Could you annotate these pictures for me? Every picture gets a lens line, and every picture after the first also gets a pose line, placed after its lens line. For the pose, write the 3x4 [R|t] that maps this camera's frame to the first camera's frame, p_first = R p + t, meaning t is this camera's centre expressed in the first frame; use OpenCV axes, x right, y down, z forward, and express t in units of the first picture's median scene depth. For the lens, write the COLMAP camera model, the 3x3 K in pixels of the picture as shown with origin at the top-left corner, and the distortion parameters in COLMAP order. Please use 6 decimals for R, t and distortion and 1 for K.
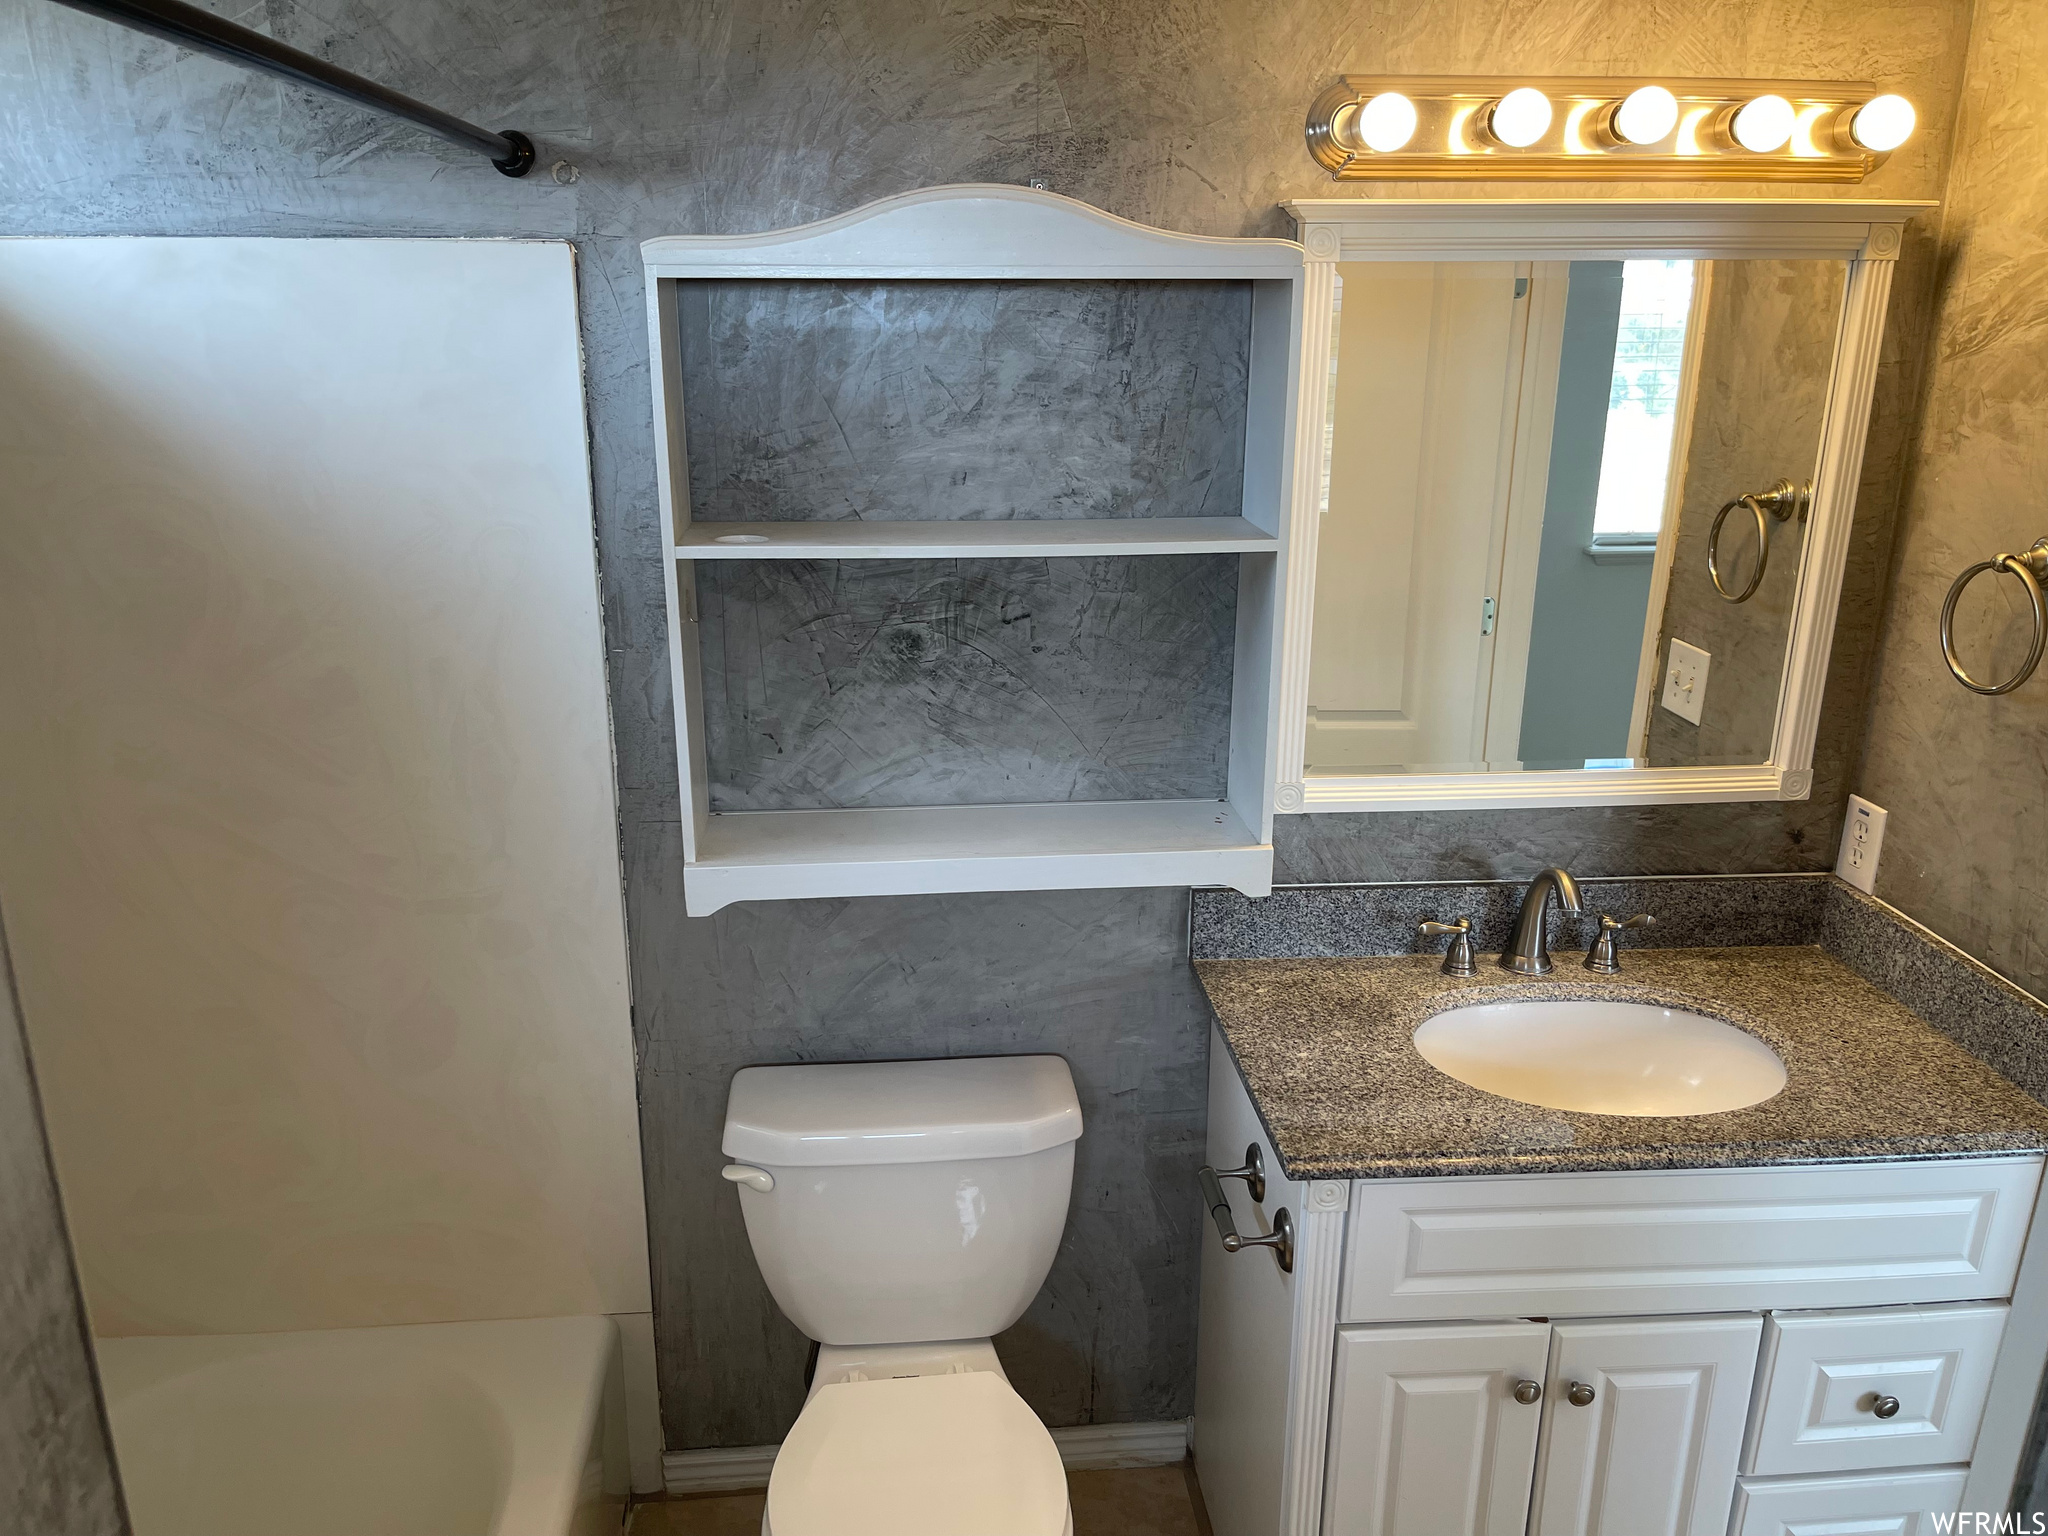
lens RADIAL K [[1542.4, 0, 1024.0], [0, 1542.4, 768.0], [0, 0, 1]] dist [0.075011, -0.103826]
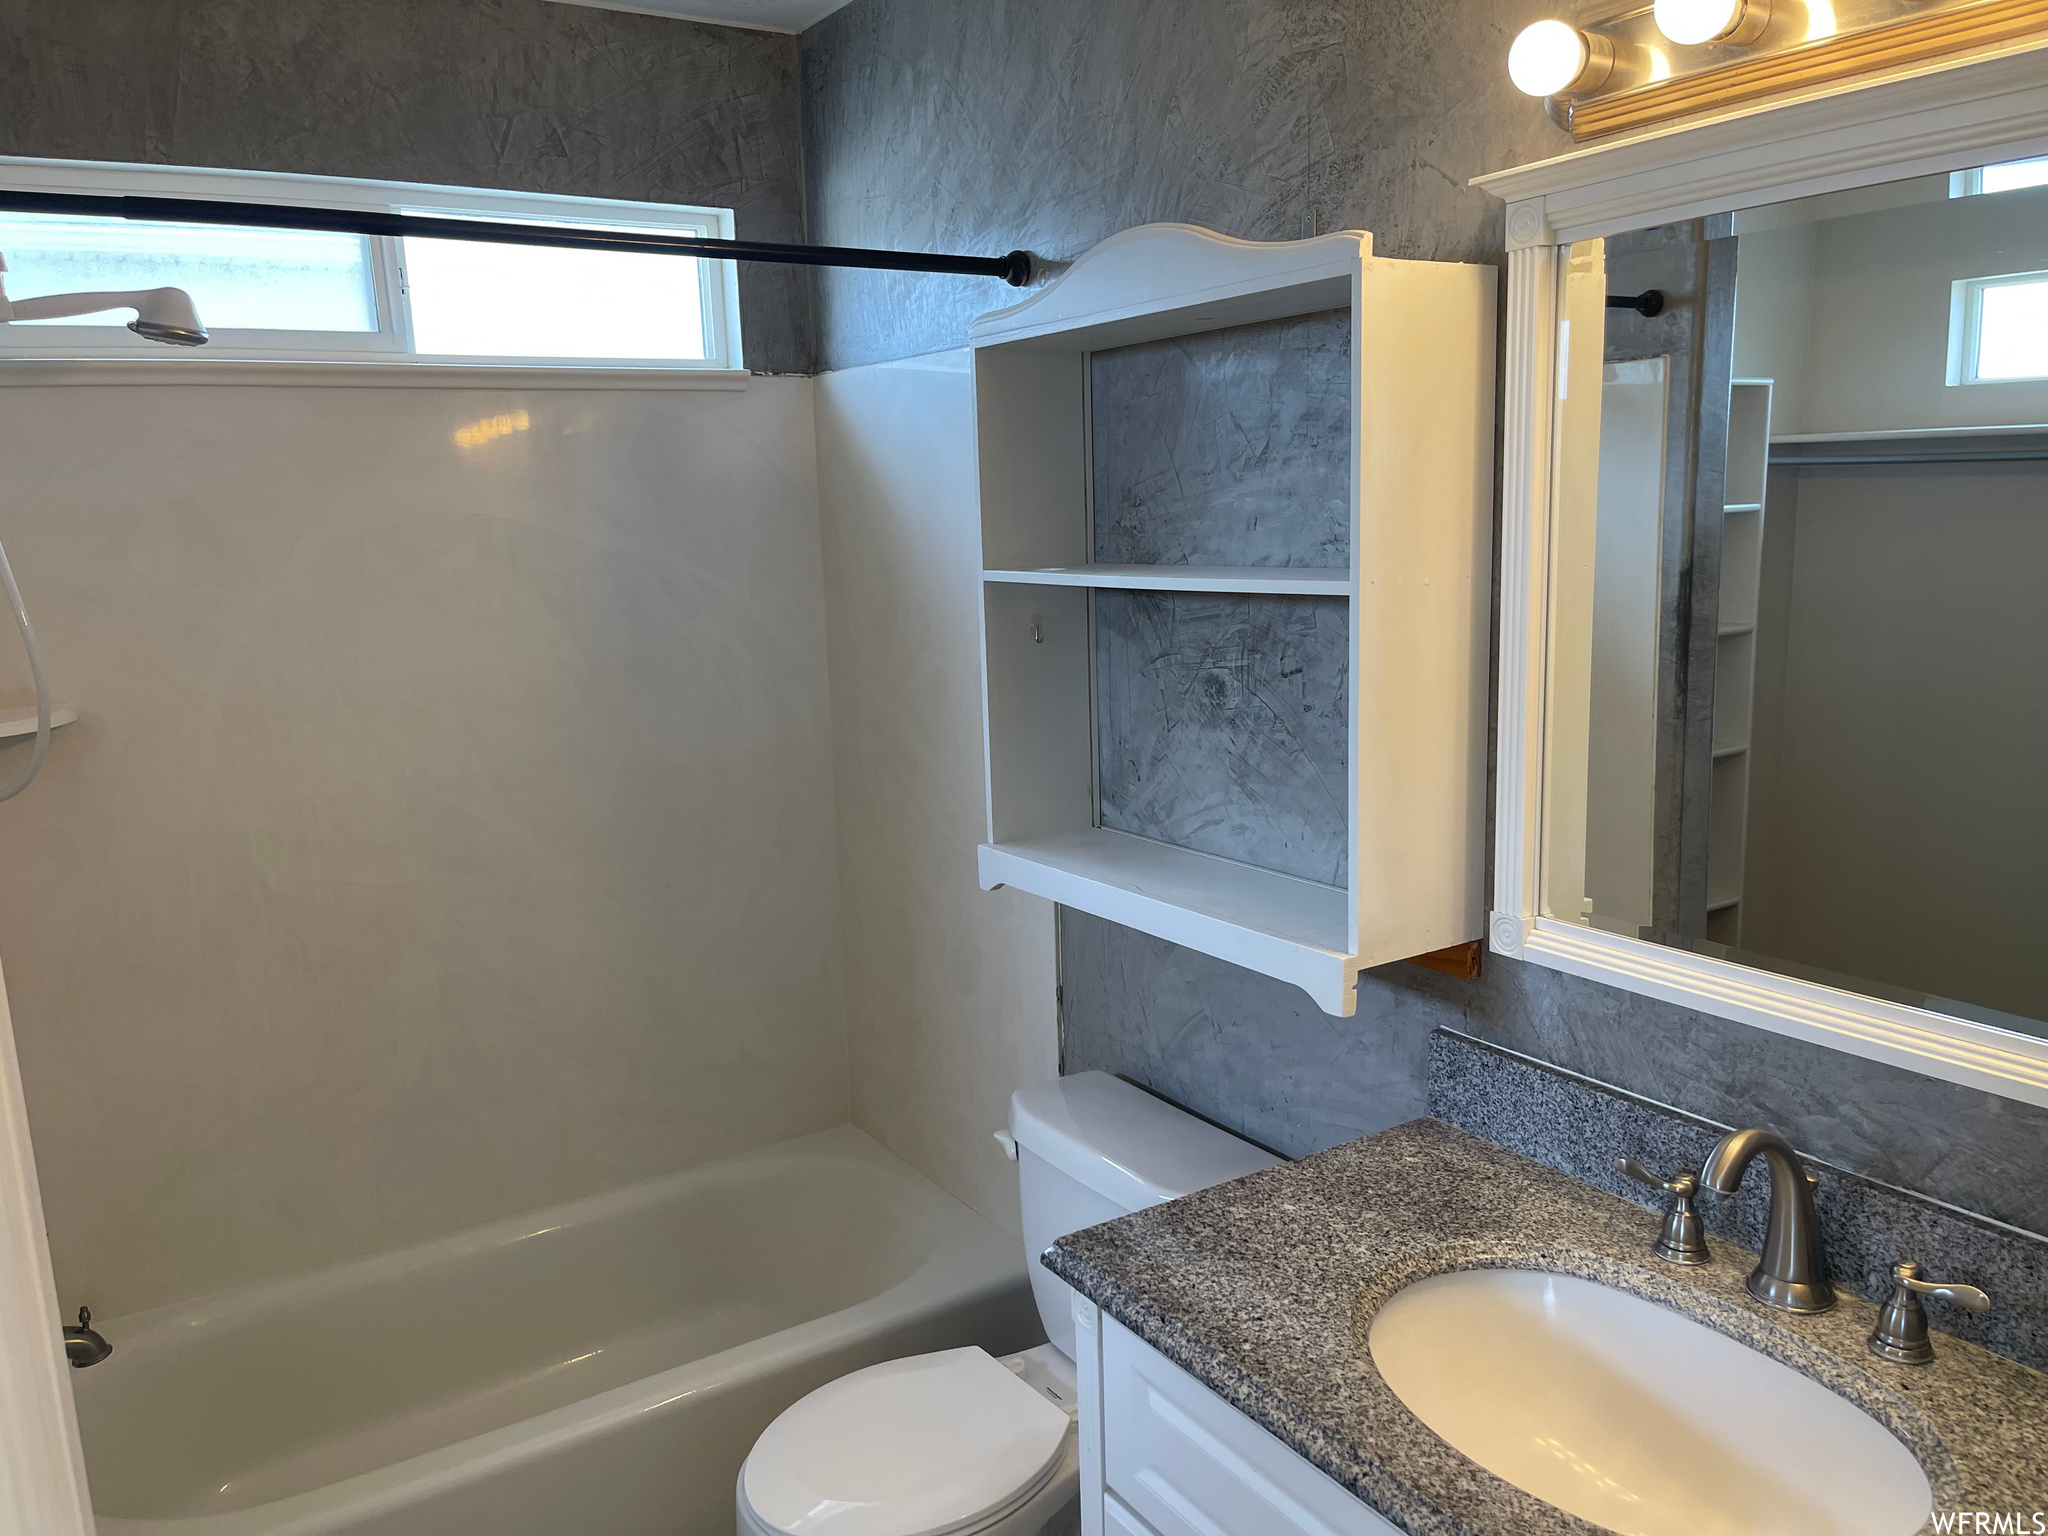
lens RADIAL K [[1533.5, 0, 1044.3], [0, 1533.5, 780.8], [0, 0, 1]] dist [0.071836, -0.073302]
pose [[0.477716, 0.137338, -0.867713, 0.745368], [-0.236302, 0.971392, 0.023653, -0.019563], [0.846138, 0.193743, 0.496502, 0.420620]]
